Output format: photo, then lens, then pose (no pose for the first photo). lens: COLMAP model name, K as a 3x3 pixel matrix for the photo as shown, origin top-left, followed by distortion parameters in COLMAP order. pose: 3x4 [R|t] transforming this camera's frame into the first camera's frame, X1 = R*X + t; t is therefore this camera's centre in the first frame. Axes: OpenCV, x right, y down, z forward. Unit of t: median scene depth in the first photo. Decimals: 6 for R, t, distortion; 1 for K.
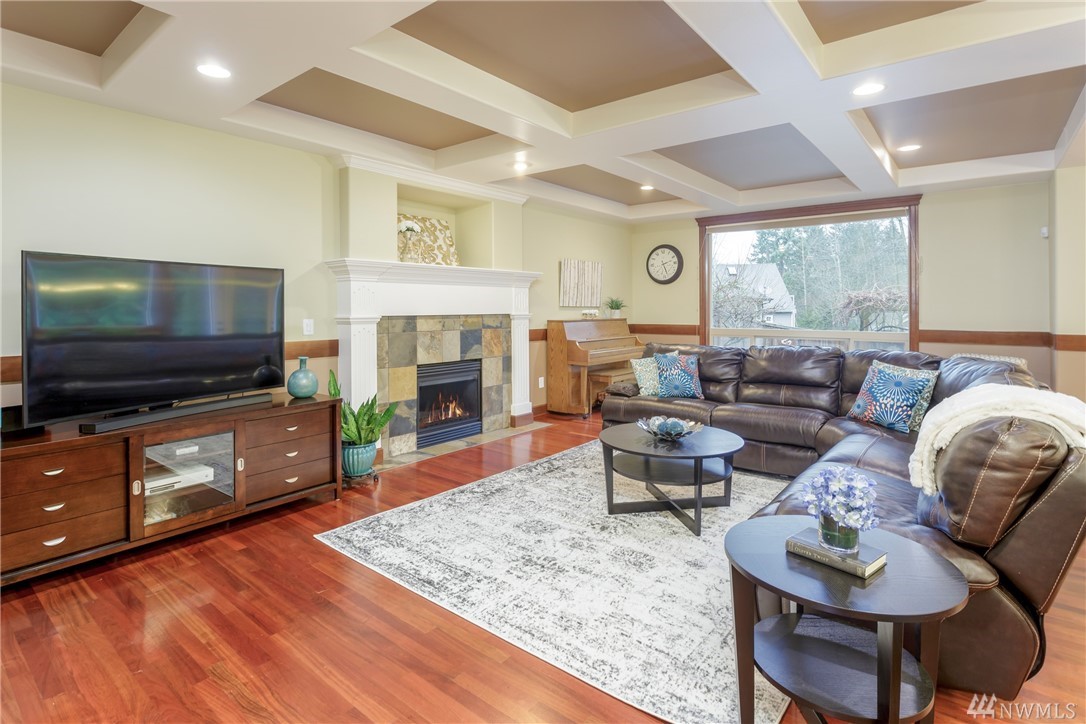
lens RADIAL K [[537.2, 0, 546.4], [0, 537.2, 357.8], [0, 0, 1]] dist [-0.005791, -0.000004]
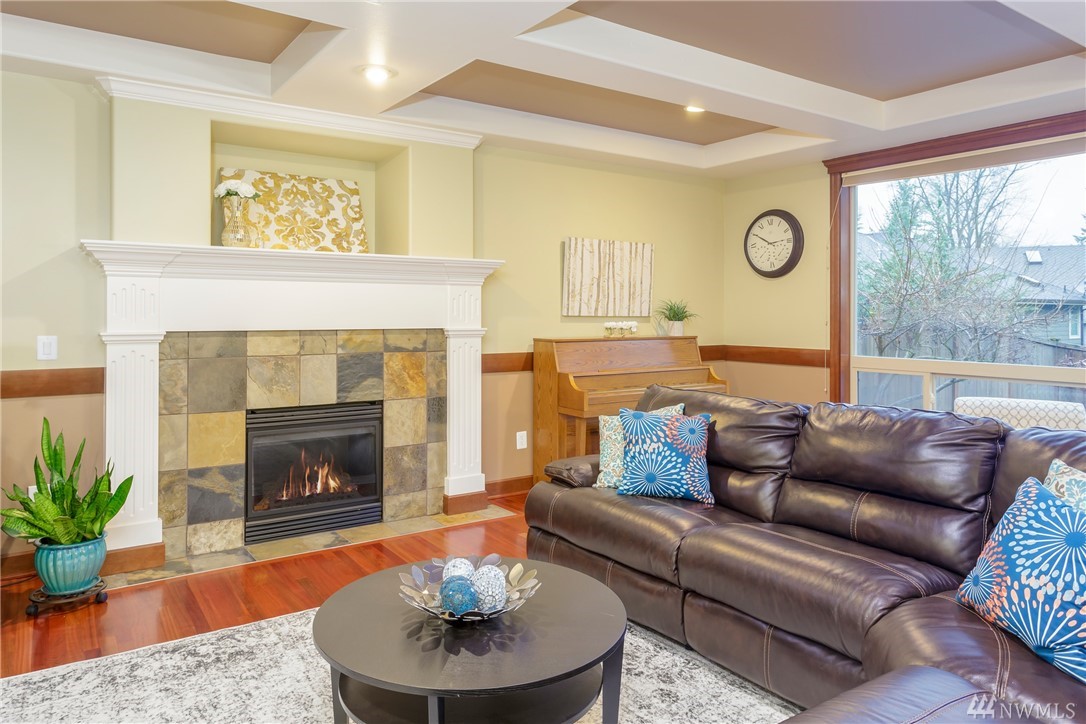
lens RADIAL K [[711.0, 0, 538.0], [0, 711.0, 363.5], [0, 0, 1]] dist [0.007676, -0.000816]
pose [[0.956352, 0.025750, -0.291080, 0.316778], [-0.032134, 0.999336, -0.017172, -0.036549], [0.290444, 0.025776, 0.956545, 0.301172]]
